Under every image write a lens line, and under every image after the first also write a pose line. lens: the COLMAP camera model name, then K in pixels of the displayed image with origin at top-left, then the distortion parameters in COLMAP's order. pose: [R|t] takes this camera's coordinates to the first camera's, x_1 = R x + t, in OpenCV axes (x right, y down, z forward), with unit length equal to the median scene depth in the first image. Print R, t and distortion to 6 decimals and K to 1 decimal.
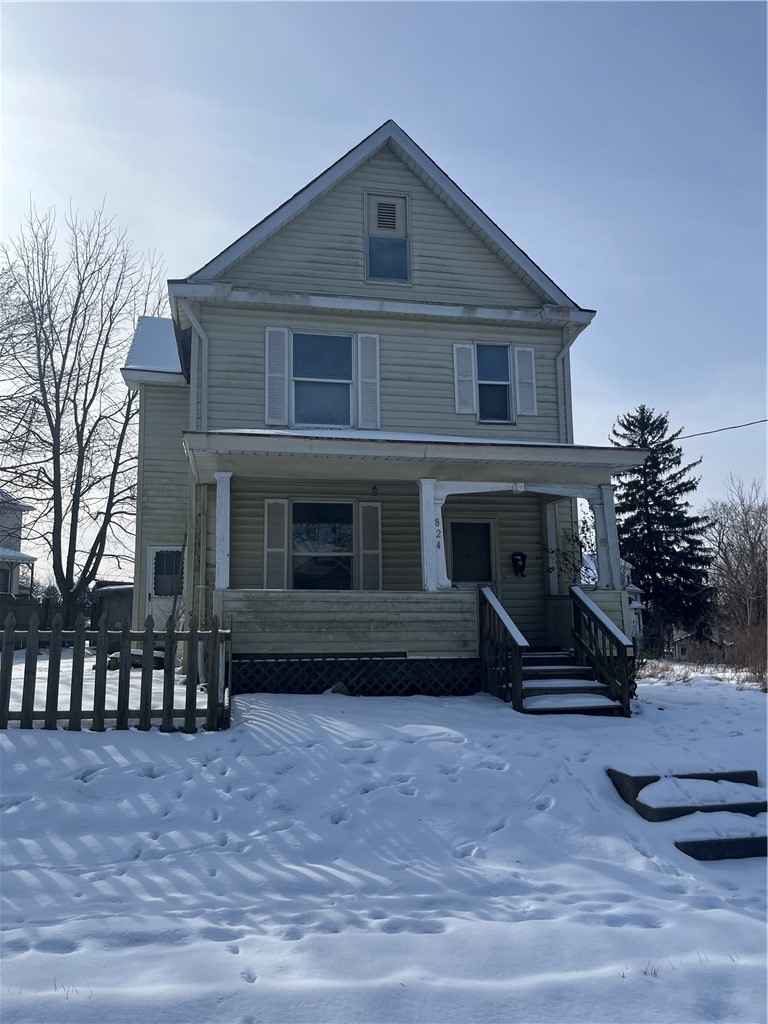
lens RADIAL K [[769.8, 0, 384.0], [0, 769.8, 512.0], [0, 0, 1]] dist [0.059861, -0.084505]
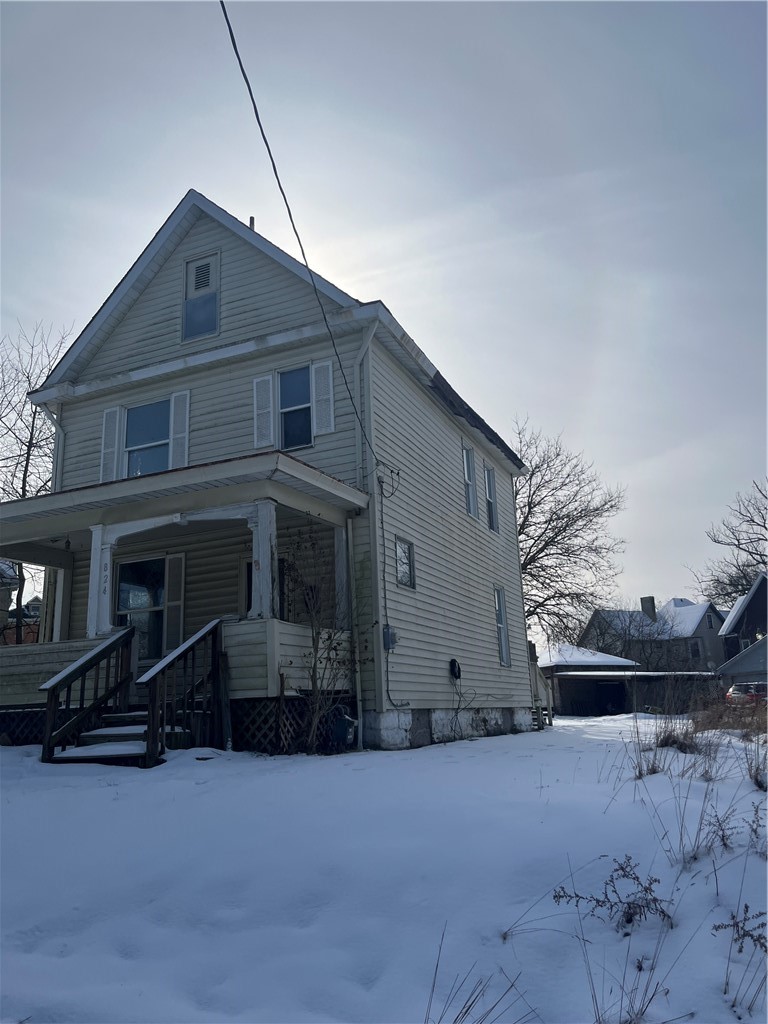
lens RADIAL K [[769.8, 0, 384.0], [0, 769.8, 512.0], [0, 0, 1]] dist [0.059861, -0.084505]
pose [[0.825352, -0.167789, -0.539112, 0.814391], [0.118637, 0.985044, -0.124950, 0.098131], [0.552014, 0.039169, 0.832914, 0.328444]]
